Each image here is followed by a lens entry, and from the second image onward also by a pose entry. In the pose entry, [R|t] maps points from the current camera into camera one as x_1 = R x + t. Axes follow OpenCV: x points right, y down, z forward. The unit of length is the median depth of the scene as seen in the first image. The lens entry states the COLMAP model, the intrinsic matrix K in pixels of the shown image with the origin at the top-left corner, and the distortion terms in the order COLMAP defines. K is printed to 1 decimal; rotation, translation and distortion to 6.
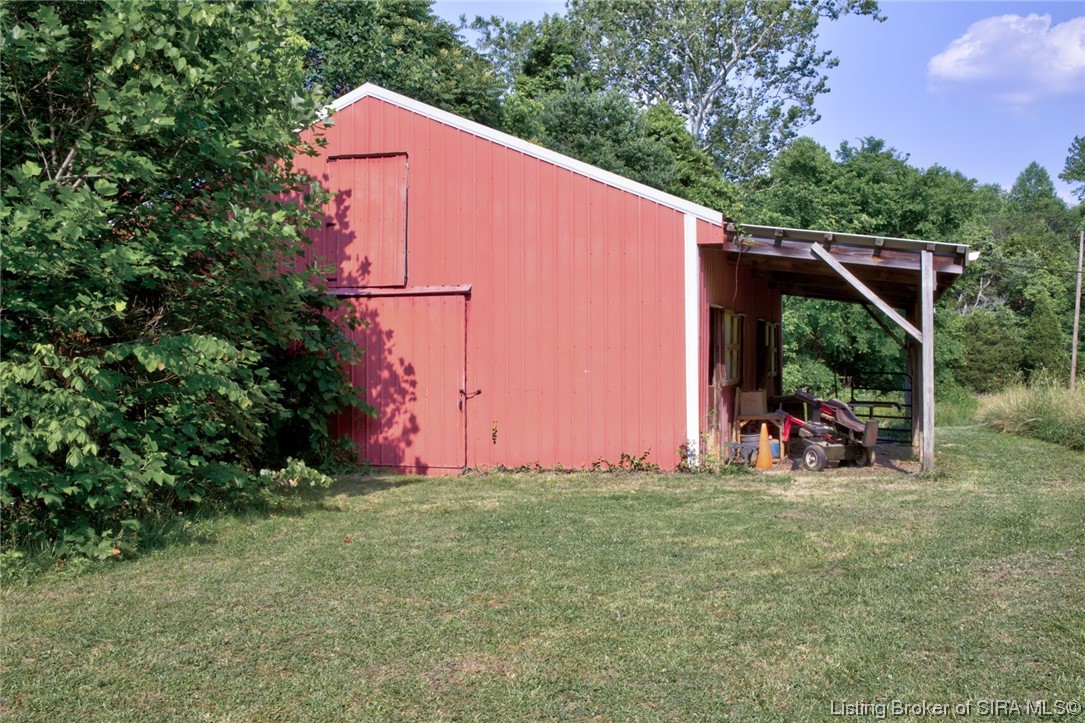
lens RADIAL K [[1164.6, 0, 542.9], [0, 1164.6, 362.7], [0, 0, 1]] dist [0.009093, 0.000000]
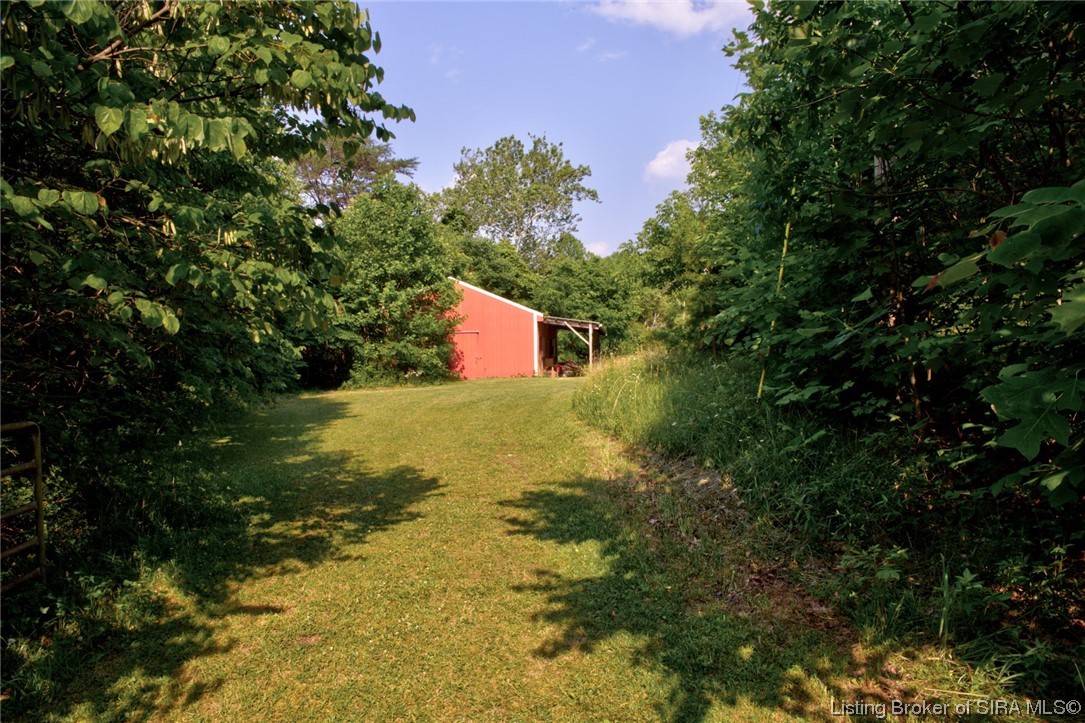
lens RADIAL K [[754.2, 0, 542.6], [0, 754.2, 360.0], [0, 0, 1]] dist [-0.000418, -0.000010]
pose [[0.983573, -0.006999, 0.180373, -0.101114], [0.006627, 0.999974, 0.002662, 0.008242], [-0.180387, -0.001423, 0.983595, -0.498109]]
